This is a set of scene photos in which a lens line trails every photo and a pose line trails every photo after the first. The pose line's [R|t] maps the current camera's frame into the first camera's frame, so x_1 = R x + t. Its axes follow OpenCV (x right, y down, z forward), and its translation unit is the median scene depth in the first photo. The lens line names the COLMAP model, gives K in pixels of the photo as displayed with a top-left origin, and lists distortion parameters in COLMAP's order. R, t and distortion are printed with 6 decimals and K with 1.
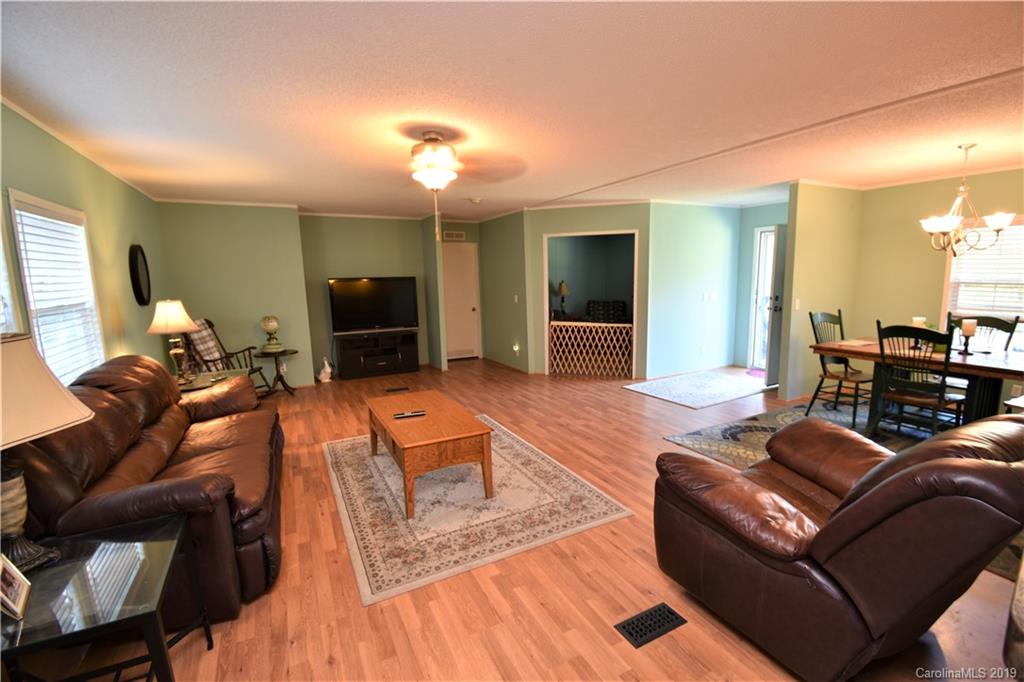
lens RADIAL K [[442.7, 0, 511.7], [0, 442.7, 340.3], [0, 0, 1]] dist [-0.001306, 0.000069]
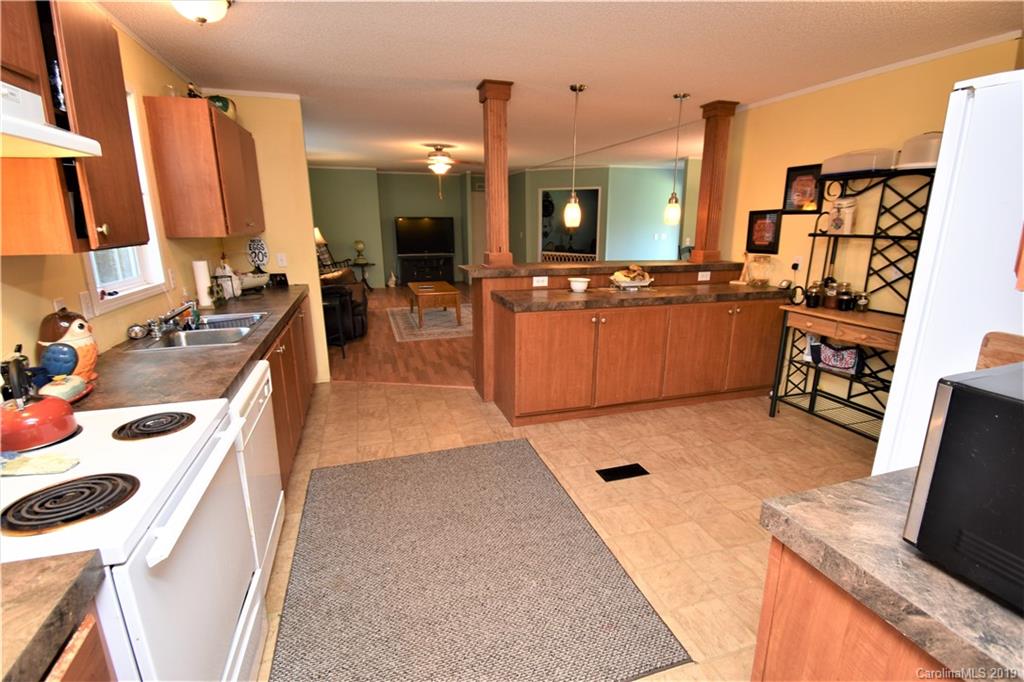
lens RADIAL K [[478.0, 0, 510.2], [0, 478.0, 340.5], [0, 0, 1]] dist [0.002700, 0.000037]
pose [[0.983248, 0.064653, -0.170419, 0.299433], [-0.045874, 0.992658, 0.111917, 0.082941], [0.176404, -0.102224, 0.978995, -0.614626]]
